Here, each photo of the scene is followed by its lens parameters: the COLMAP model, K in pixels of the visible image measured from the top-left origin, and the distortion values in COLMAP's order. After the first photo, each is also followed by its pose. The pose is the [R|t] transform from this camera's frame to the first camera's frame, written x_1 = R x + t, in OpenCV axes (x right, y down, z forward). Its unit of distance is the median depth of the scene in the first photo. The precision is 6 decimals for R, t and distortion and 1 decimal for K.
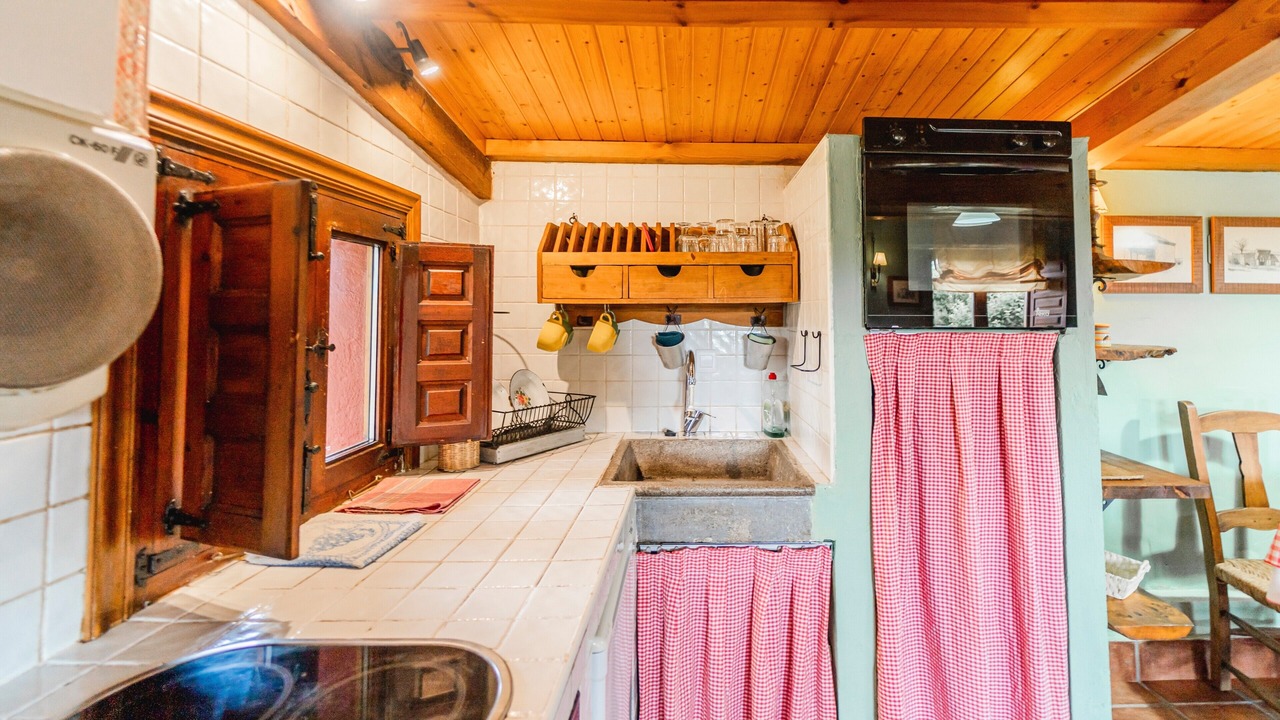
lens RADIAL K [[555.2, 0, 694.0], [0, 555.2, 293.4], [0, 0, 1]] dist [-0.000344, 0.000102]
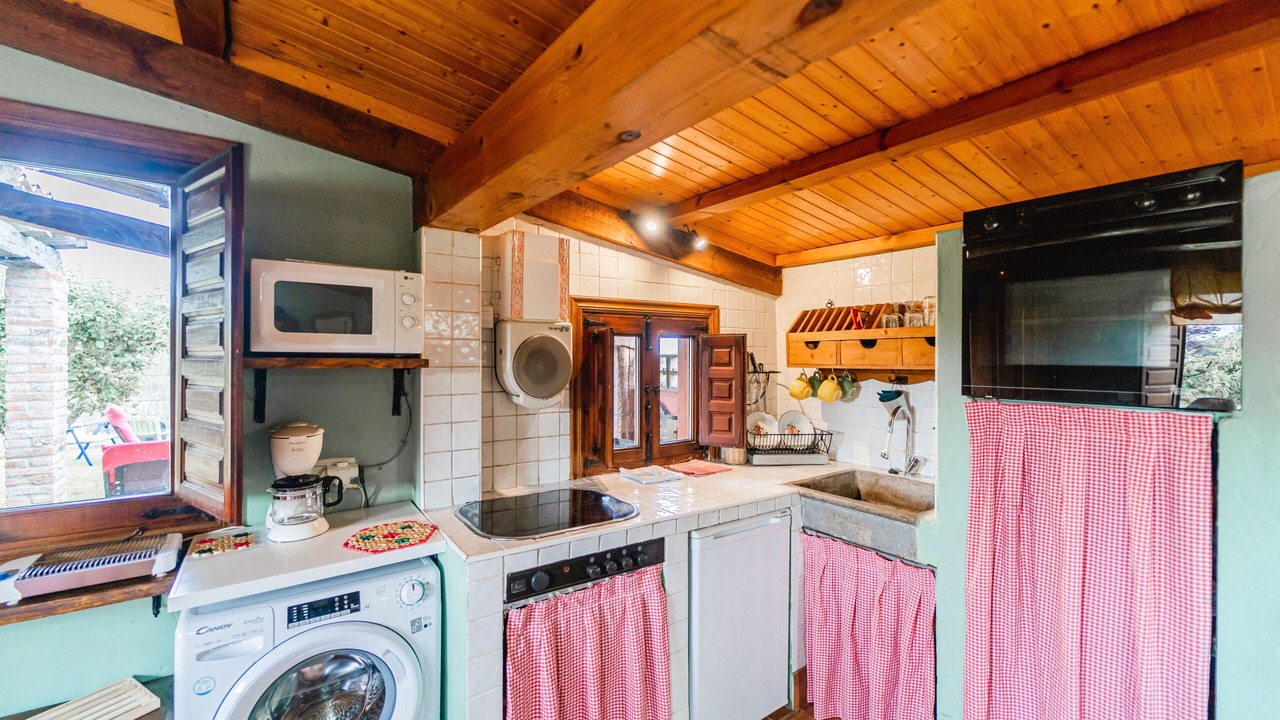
lens RADIAL K [[562.9, 0, 640.0], [0, 562.9, 360.0], [0, 0, 1]] dist [-0.000241, -0.000038]
pose [[0.561196, 0.007597, -0.827648, 0.757535], [0.032464, 0.998986, 0.031183, -0.062104], [0.827046, -0.044368, 0.560380, -0.188015]]
